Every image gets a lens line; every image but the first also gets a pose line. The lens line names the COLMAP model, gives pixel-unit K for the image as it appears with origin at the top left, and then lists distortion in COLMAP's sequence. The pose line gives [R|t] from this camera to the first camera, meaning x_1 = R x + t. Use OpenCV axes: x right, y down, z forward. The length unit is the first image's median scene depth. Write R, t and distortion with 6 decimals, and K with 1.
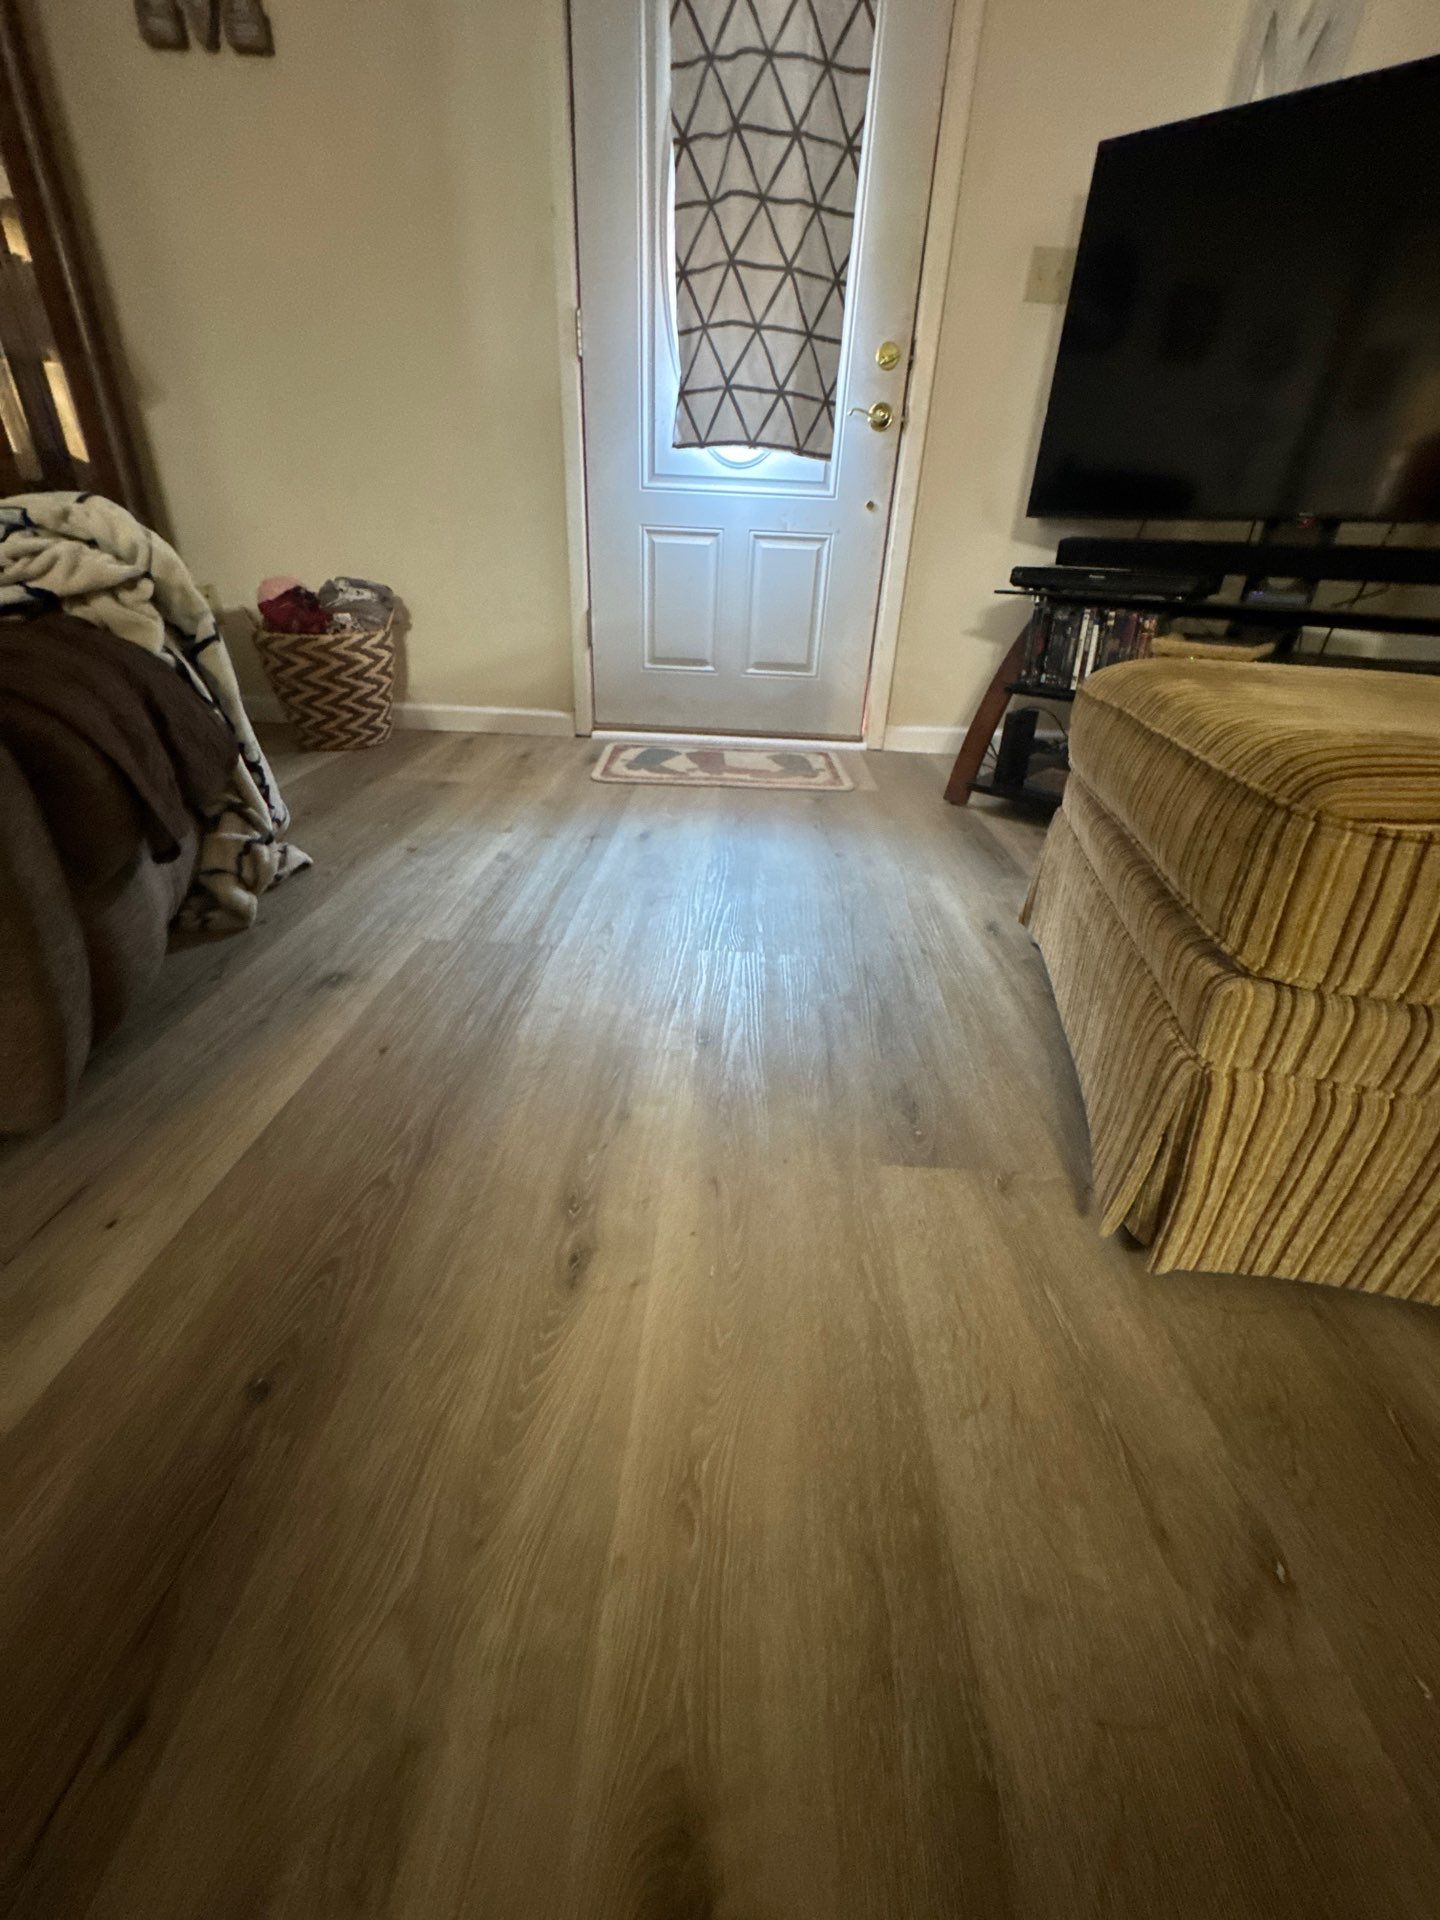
lens RADIAL K [[773.6, 0, 735.7], [0, 773.6, 962.2], [0, 0, 1]] dist [-0.006022, 0.001113]
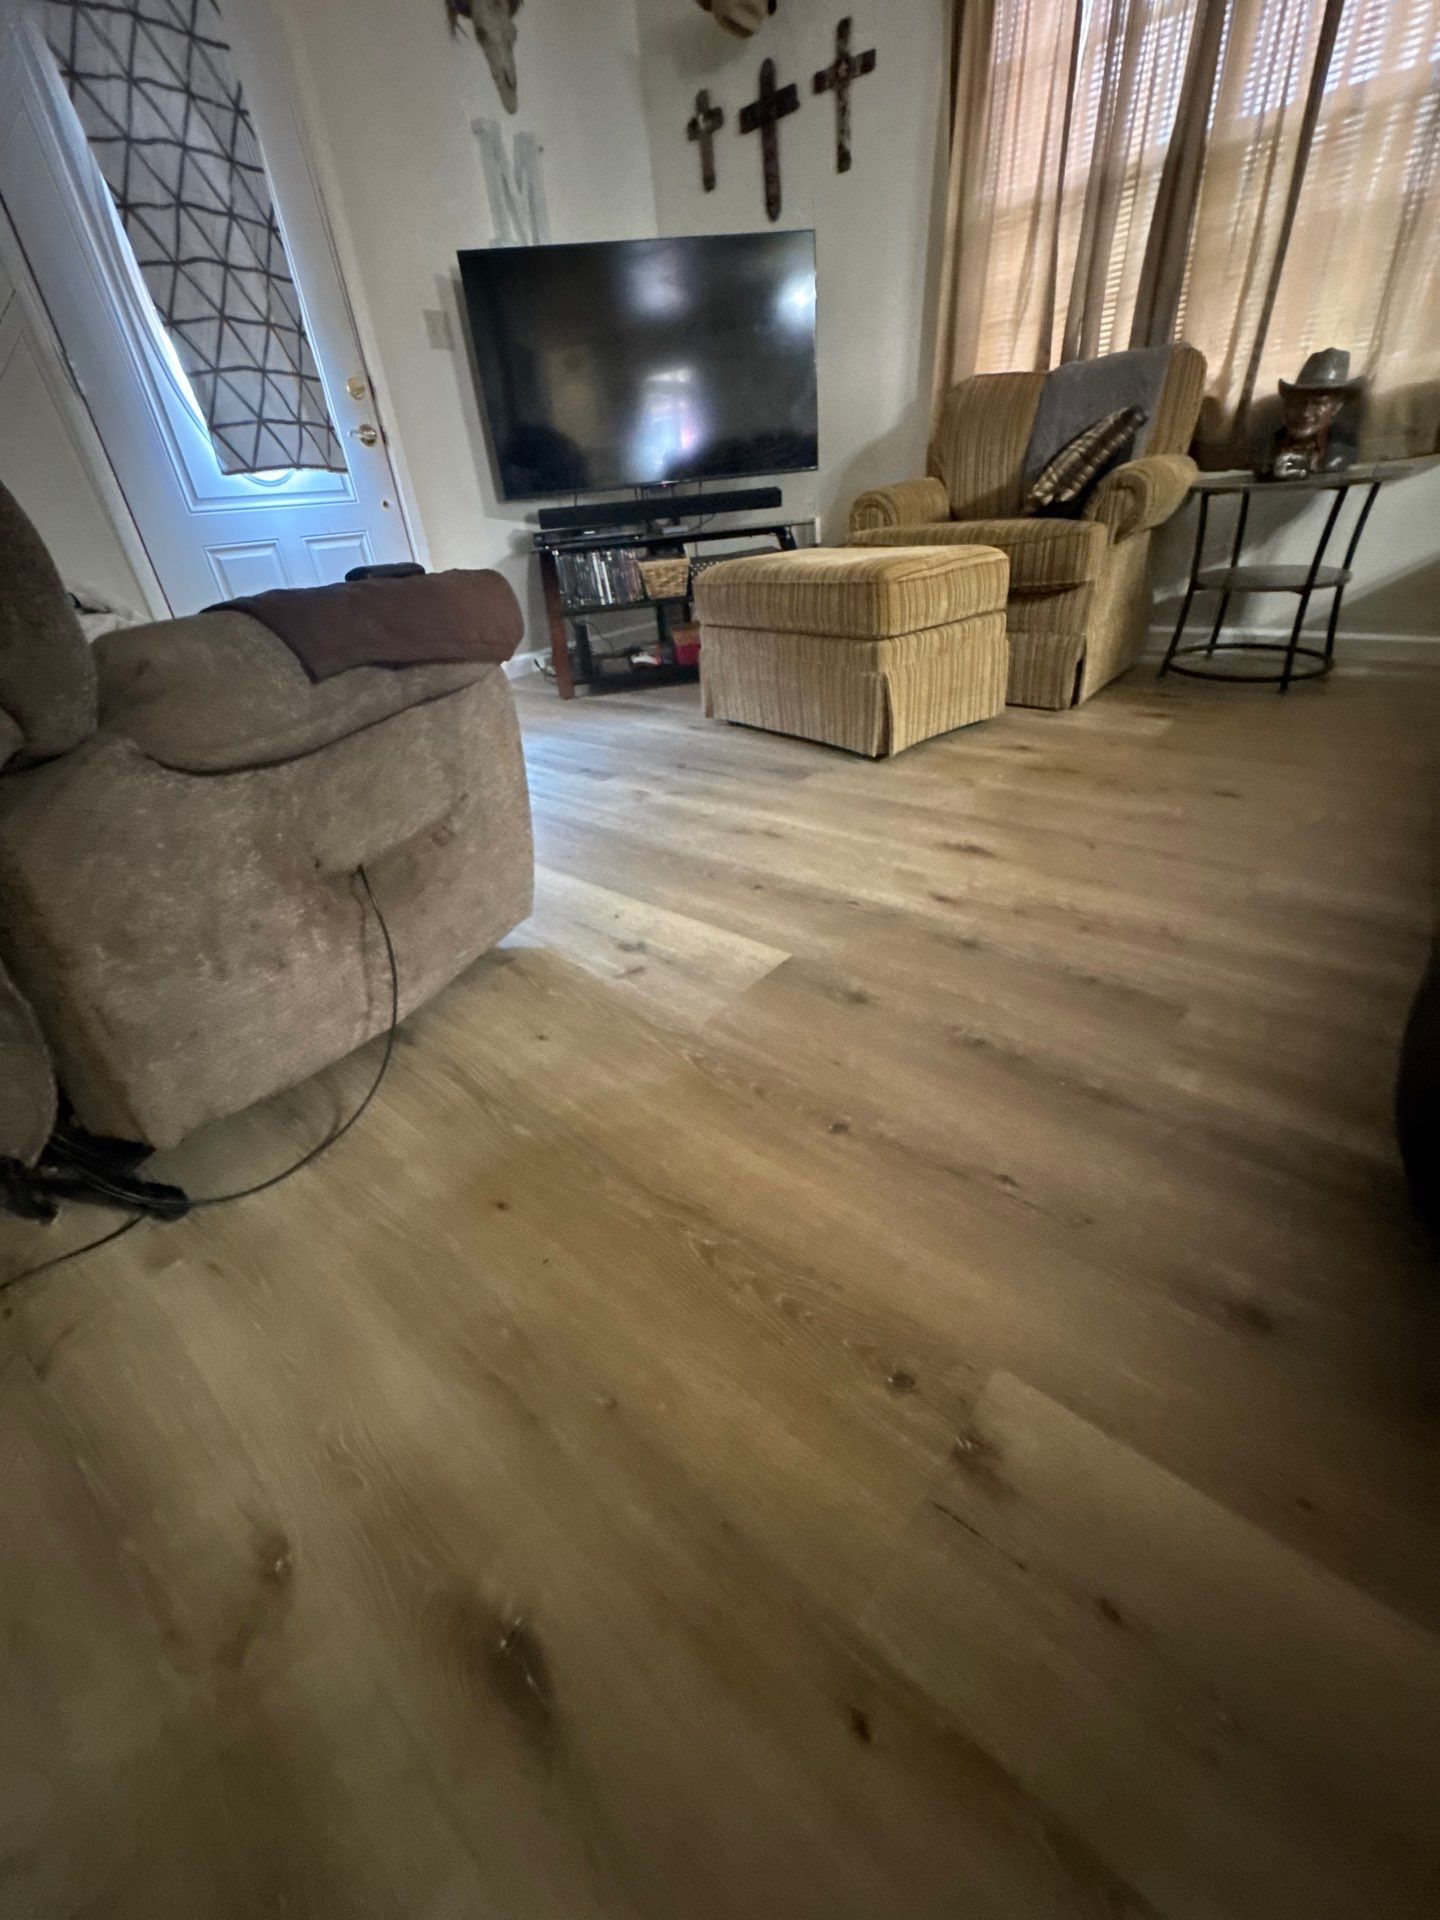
lens RADIAL K [[773.6, 0, 727.2], [0, 773.6, 971.7], [0, 0, 1]] dist [-0.006022, 0.001113]
pose [[0.613103, -0.489337, 0.620205, -0.754396], [0.458894, 0.859633, 0.224606, 0.058824], [-0.643057, 0.146902, 0.751597, -0.253247]]
